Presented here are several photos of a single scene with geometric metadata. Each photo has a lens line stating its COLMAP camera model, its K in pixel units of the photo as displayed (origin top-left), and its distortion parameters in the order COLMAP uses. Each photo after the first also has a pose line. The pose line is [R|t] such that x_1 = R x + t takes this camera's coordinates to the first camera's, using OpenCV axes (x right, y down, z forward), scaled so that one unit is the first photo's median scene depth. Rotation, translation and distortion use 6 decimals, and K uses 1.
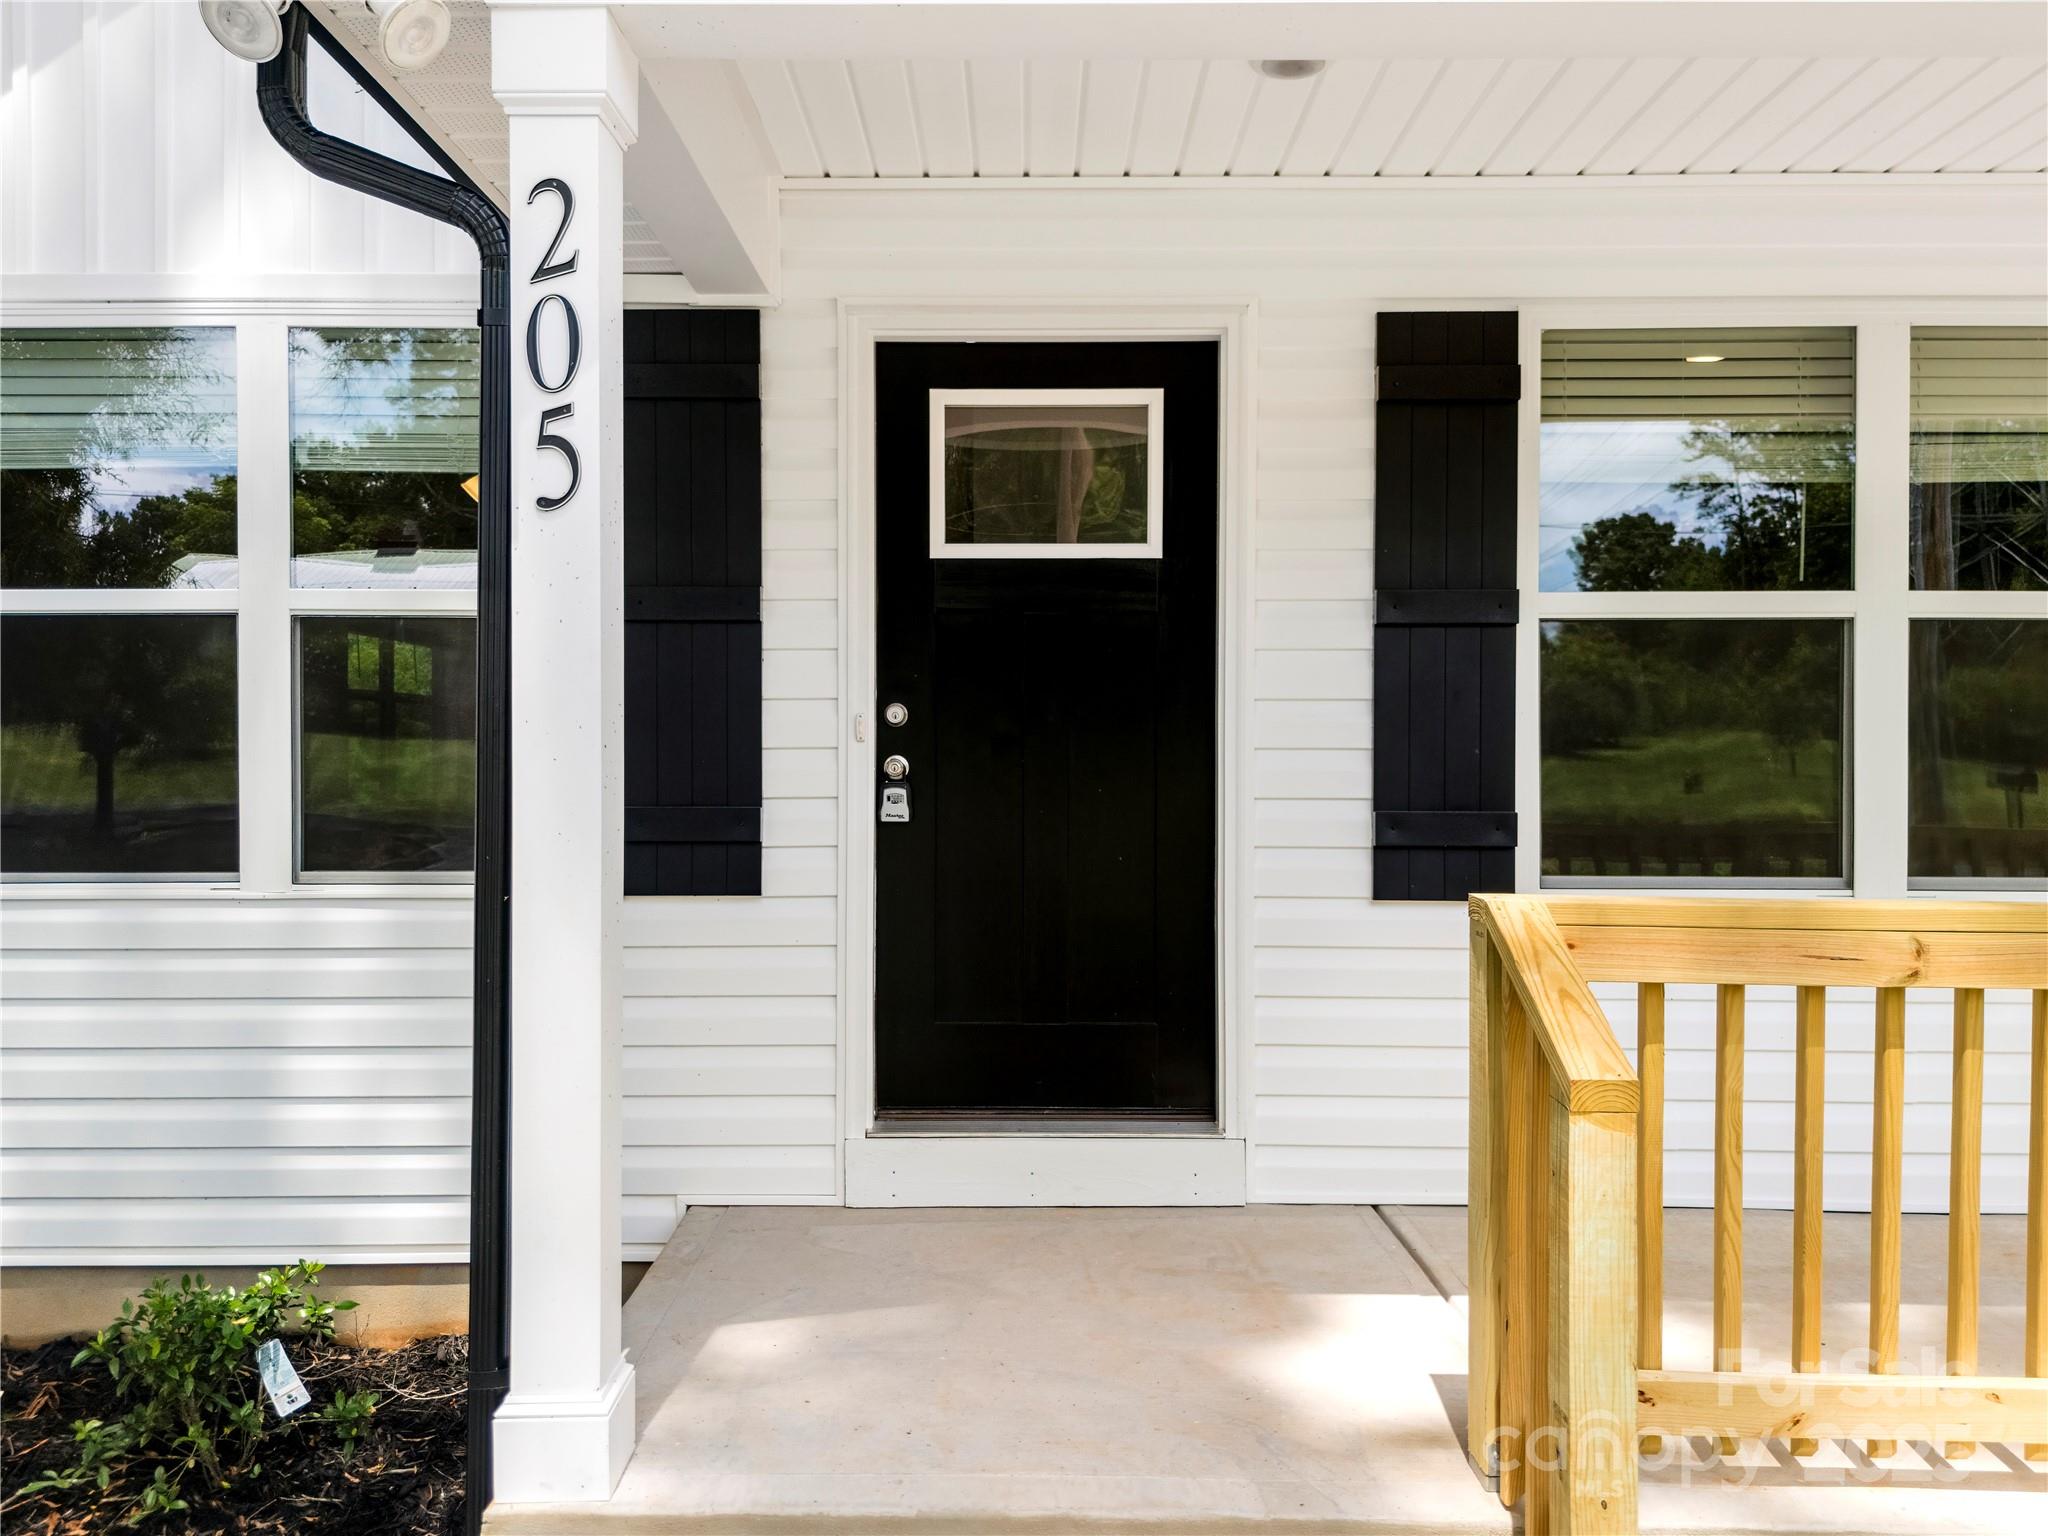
lens RADIAL K [[1452.6, 0, 1024.0], [0, 1452.6, 768.0], [0, 0, 1]] dist [-0.003729, -0.004244]
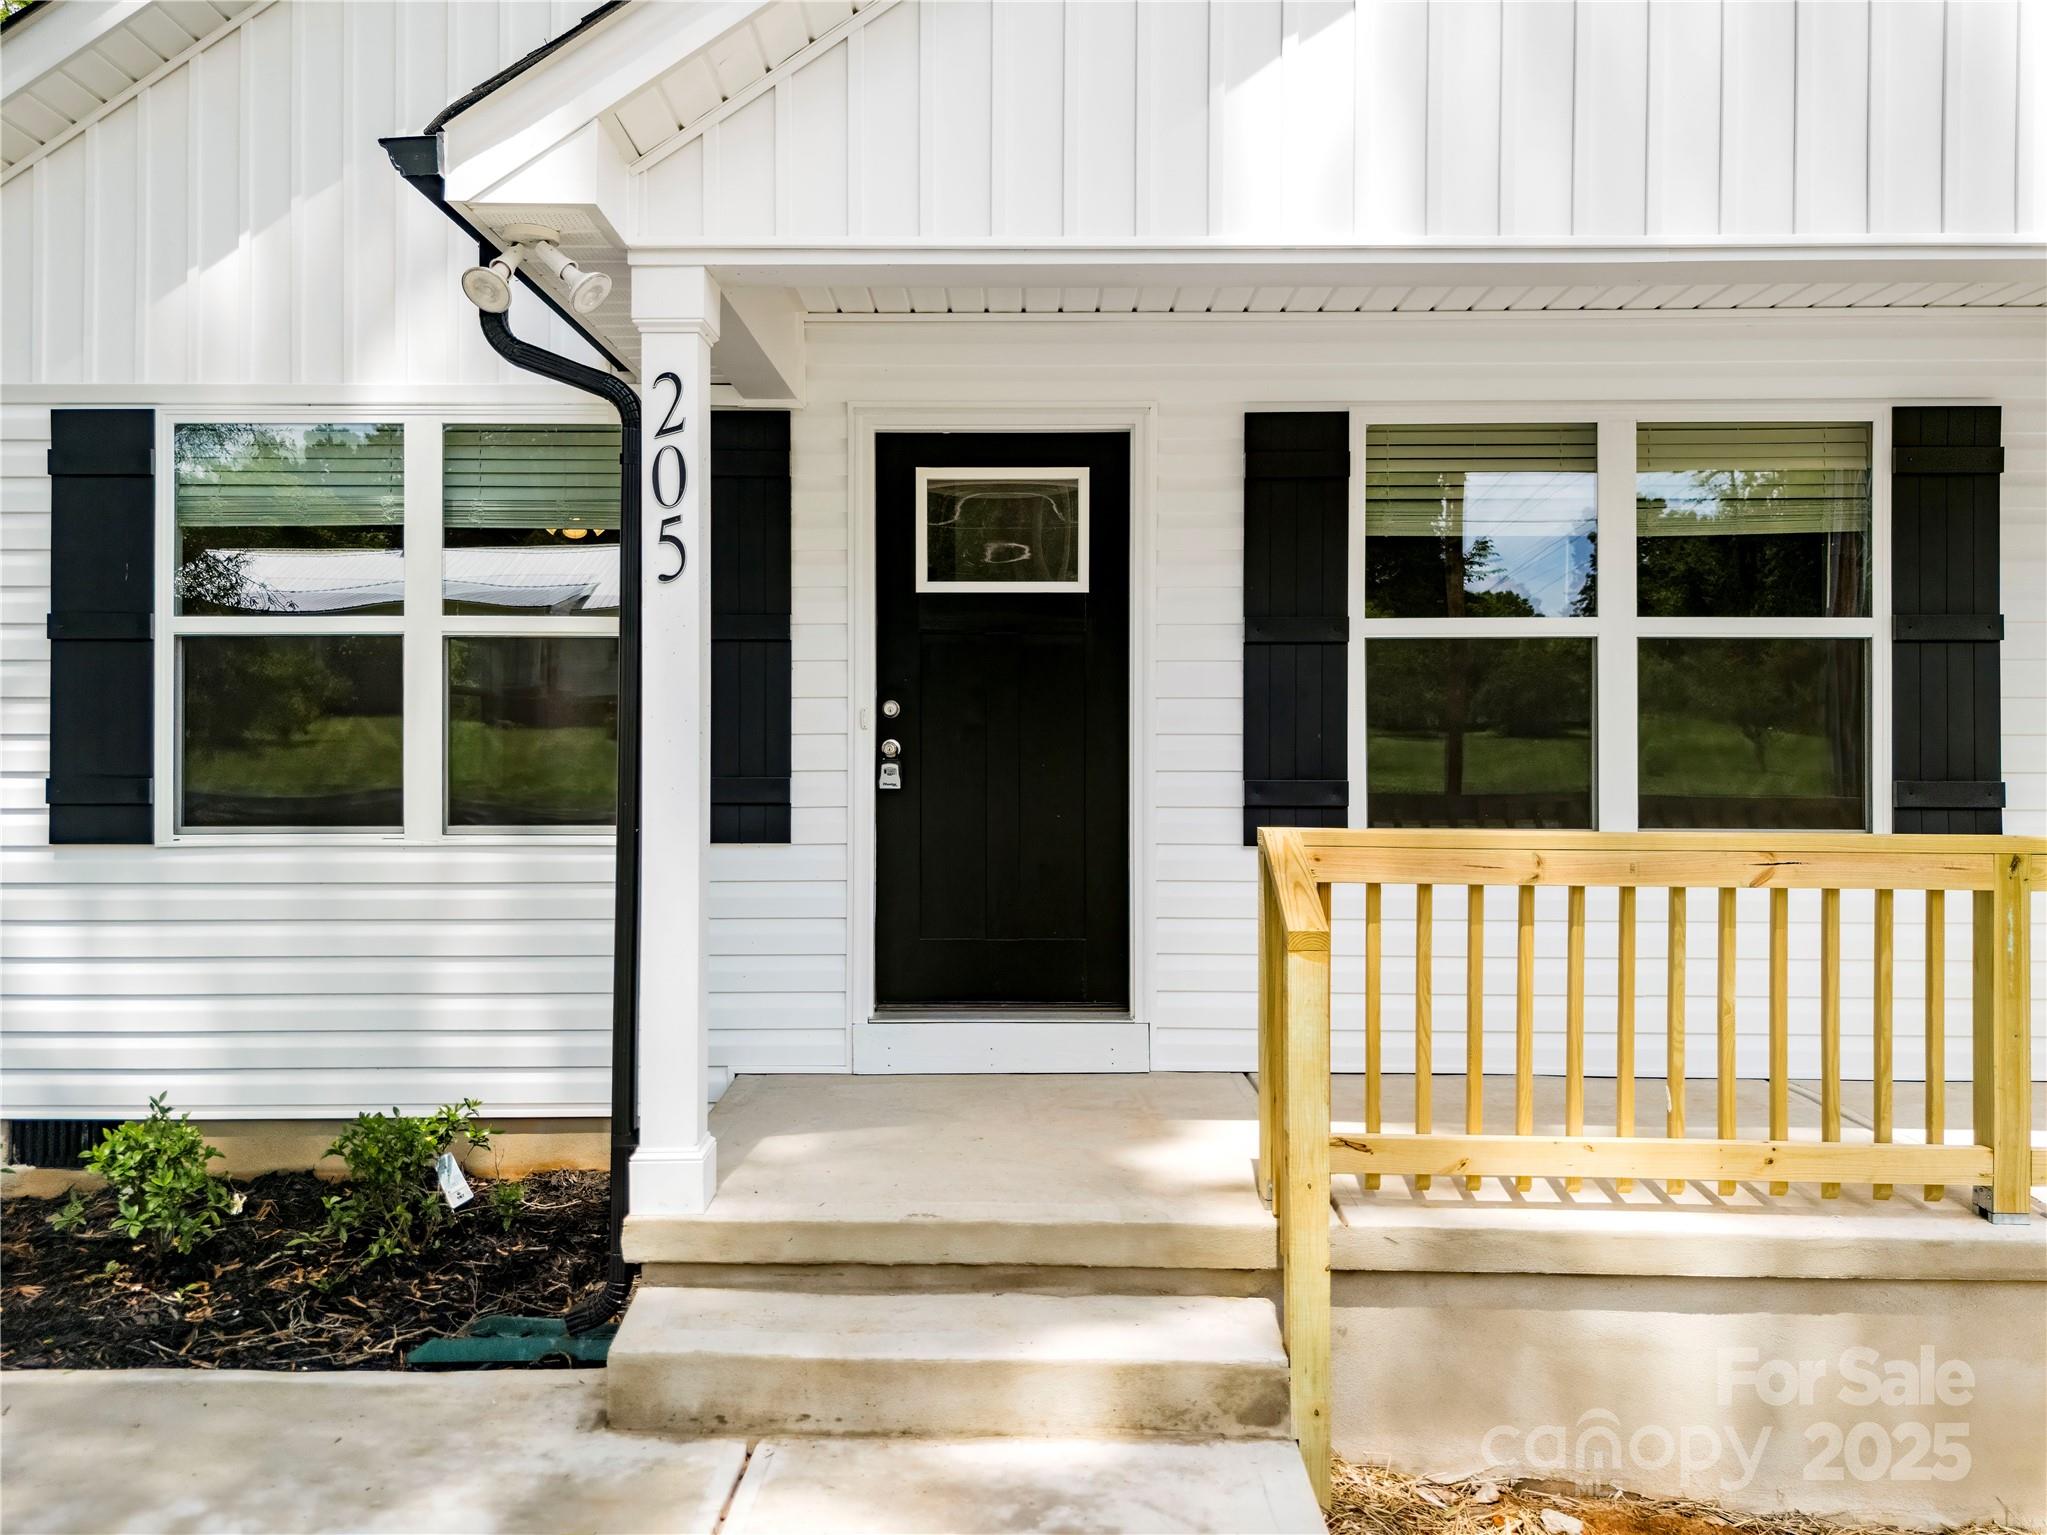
lens RADIAL K [[1462.5, 0, 1024.8], [0, 1462.5, 737.7], [0, 0, 1]] dist [0.006445, 0.003533]
pose [[0.999996, -0.000803, -0.002710, 0.041290], [0.000772, 0.999931, -0.011691, 0.006041], [0.002719, 0.011689, 0.999928, -0.367778]]
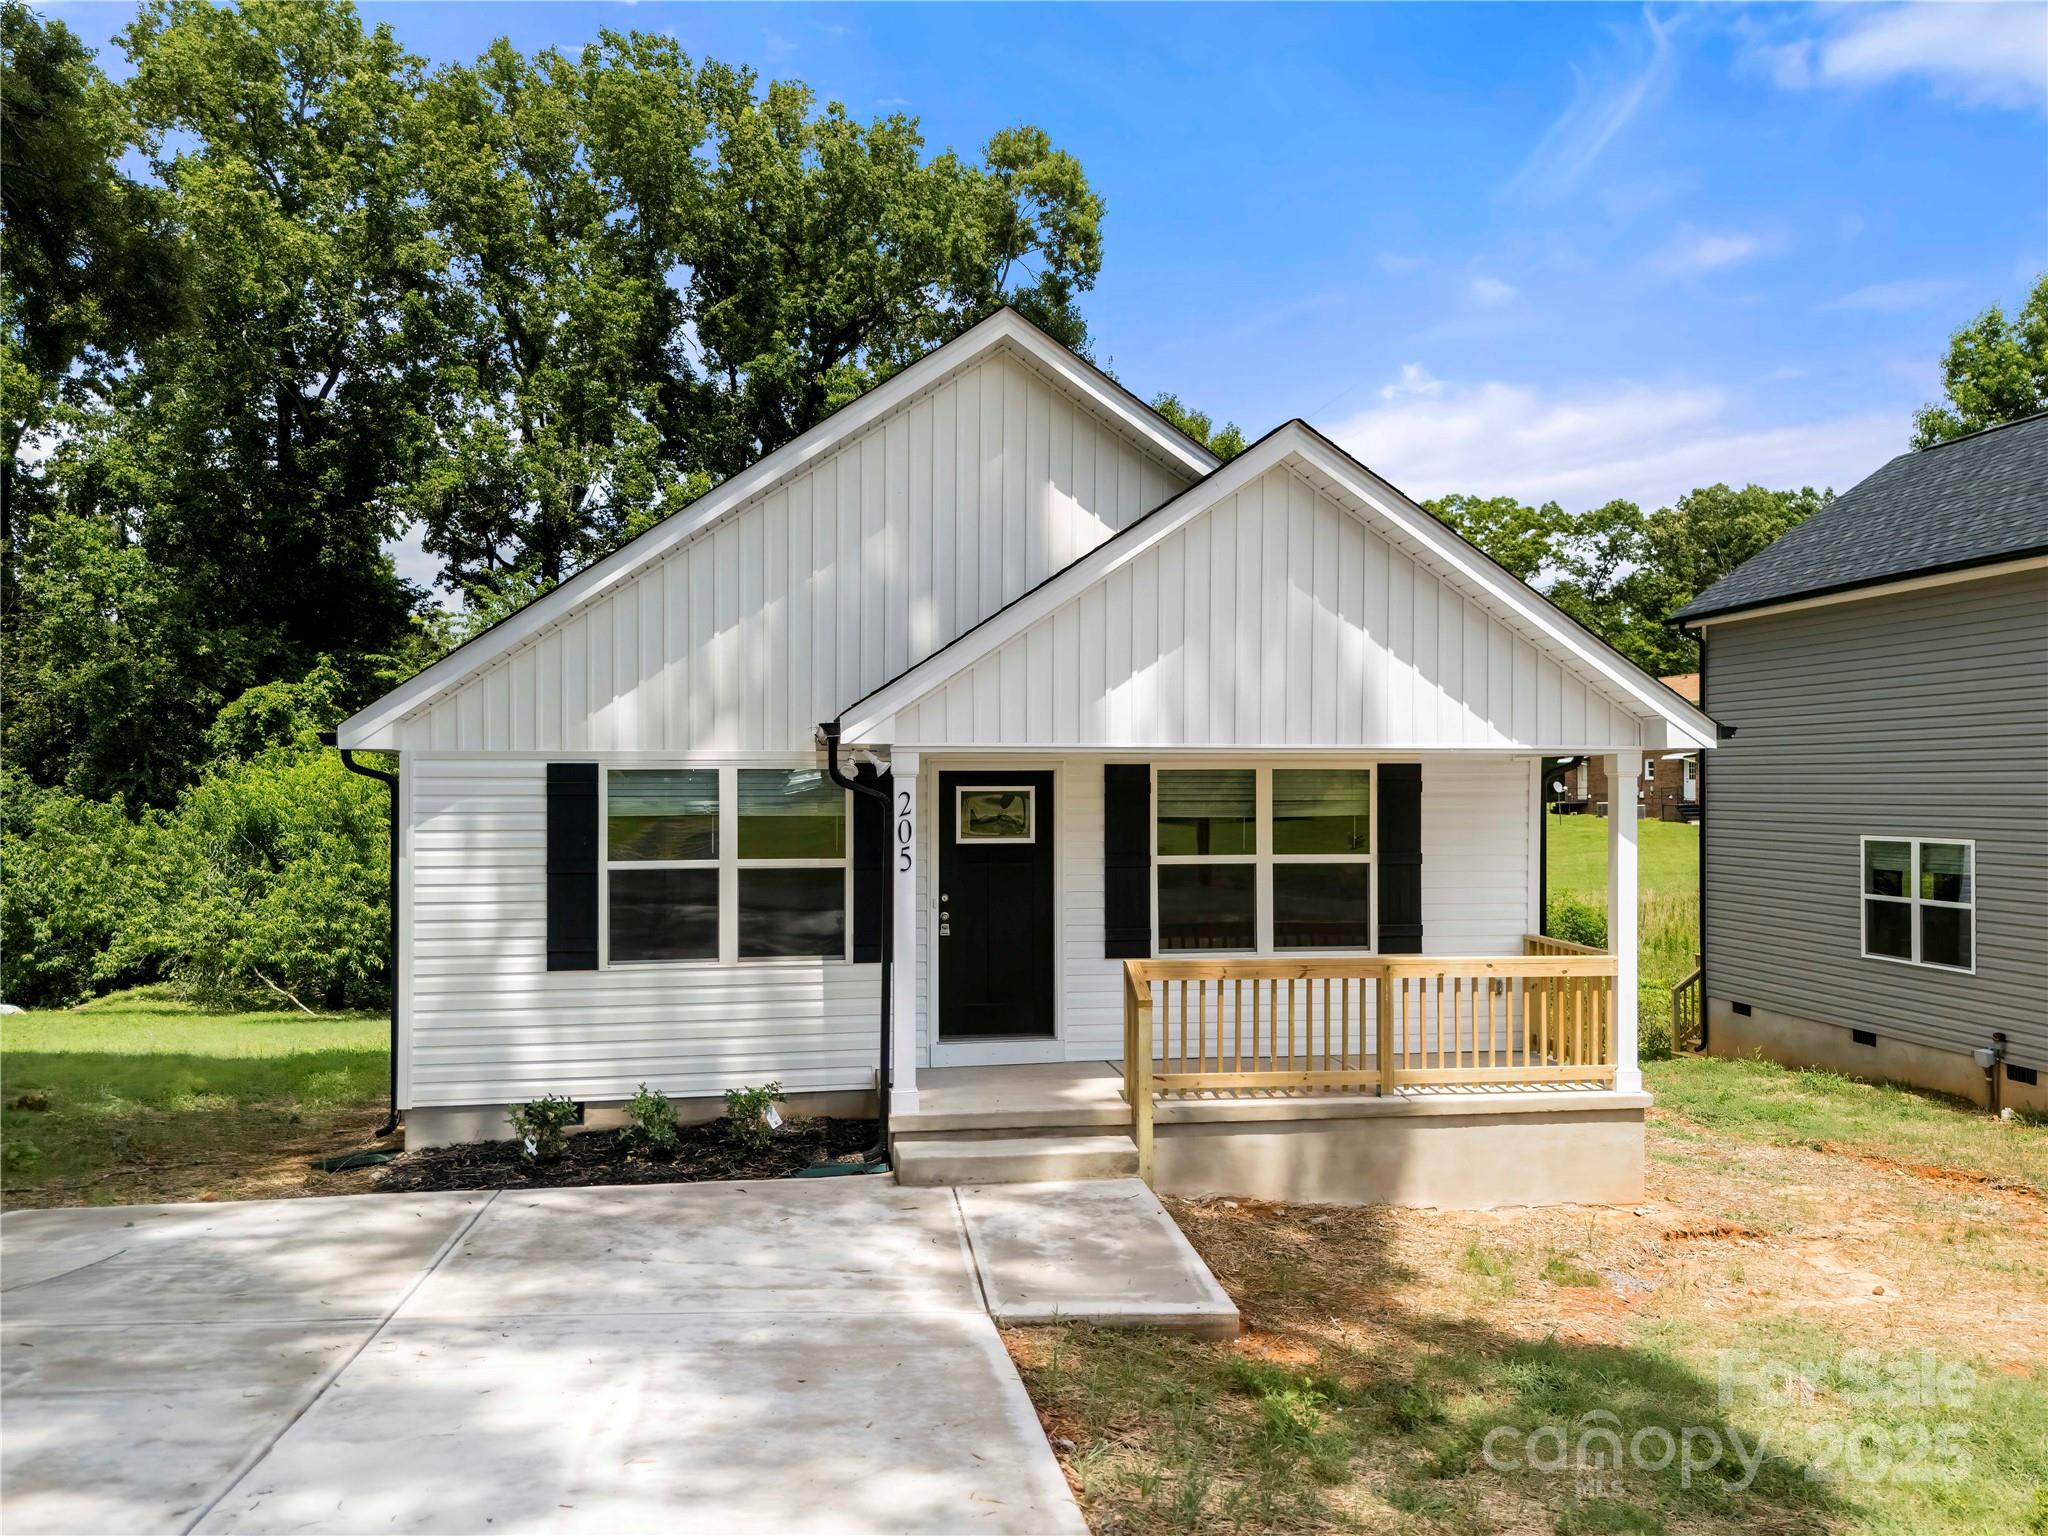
lens RADIAL K [[1411.8, 0, 1041.1], [0, 1411.8, 794.2], [0, 0, 1]] dist [0.004634, 0.000946]
pose [[0.986177, -0.003412, 0.165660, -0.382975], [0.004894, 0.999952, -0.008539, -0.230283], [-0.165623, 0.009232, 0.986146, -1.908832]]
